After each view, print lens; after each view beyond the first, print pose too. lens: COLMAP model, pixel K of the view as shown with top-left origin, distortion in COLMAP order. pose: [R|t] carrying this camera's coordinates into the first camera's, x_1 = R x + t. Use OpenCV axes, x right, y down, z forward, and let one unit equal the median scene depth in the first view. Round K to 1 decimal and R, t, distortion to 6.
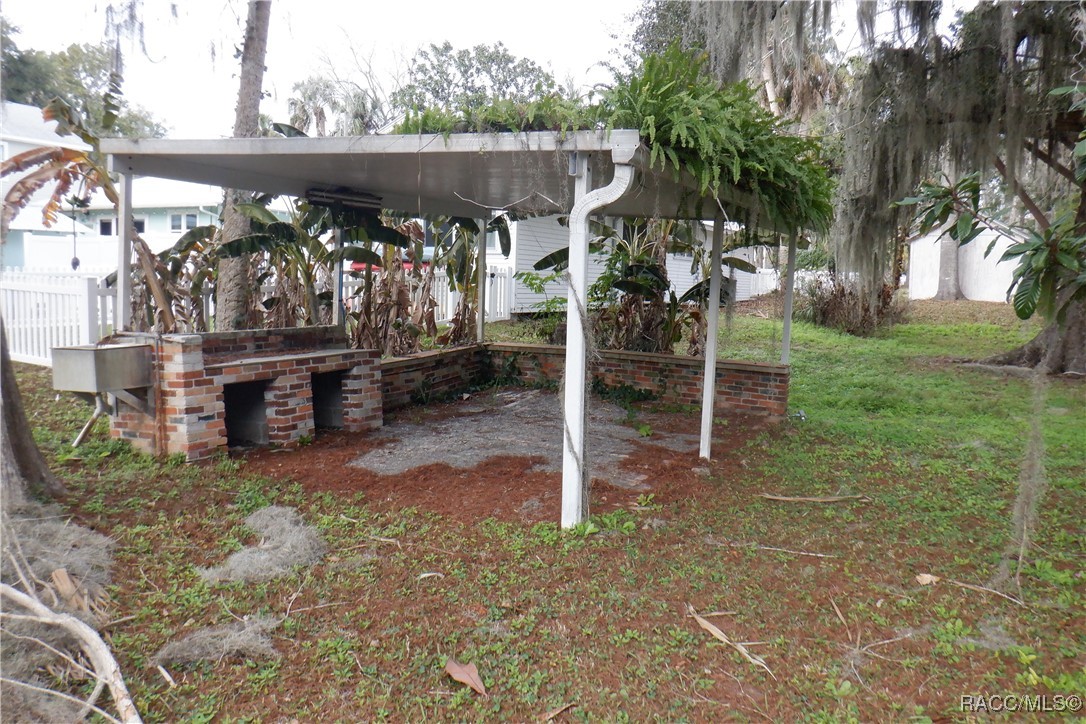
lens RADIAL K [[884.2, 0, 542.6], [0, 884.2, 361.6], [0, 0, 1]] dist [-0.020044, -0.001754]
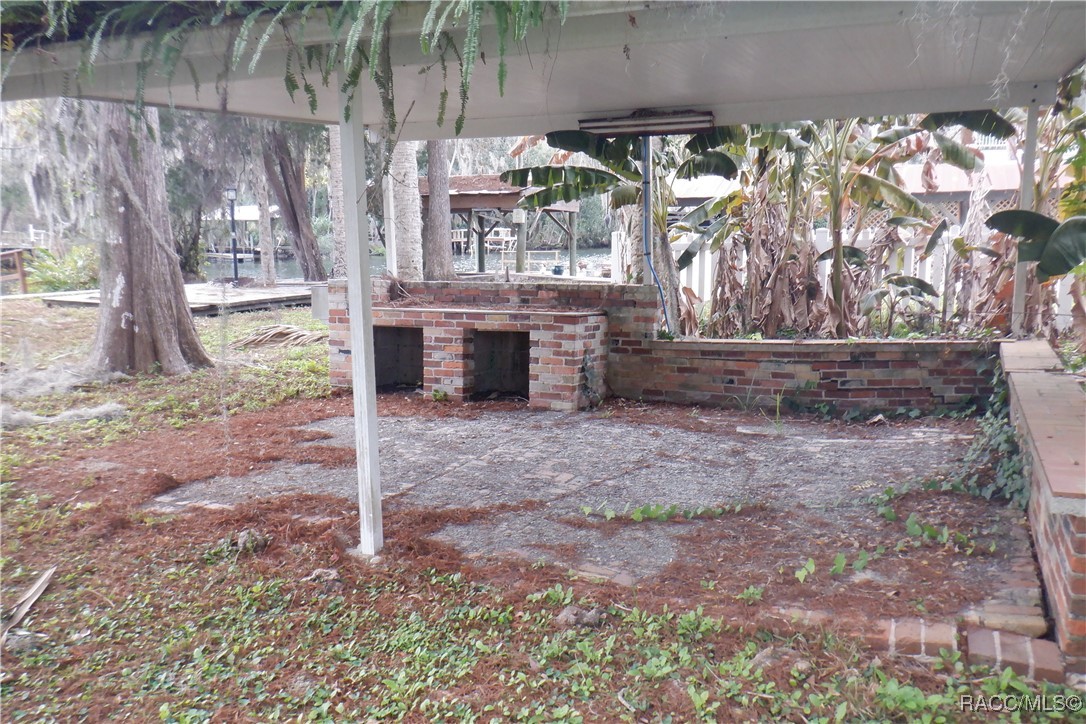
lens RADIAL K [[884.2, 0, 542.3], [0, 884.2, 362.3], [0, 0, 1]] dist [-0.020044, -0.001754]
pose [[0.069942, 0.118999, -0.990428, 0.572840], [-0.087330, 0.989778, 0.112754, -0.054997], [0.993721, 0.078608, 0.079619, 0.863506]]
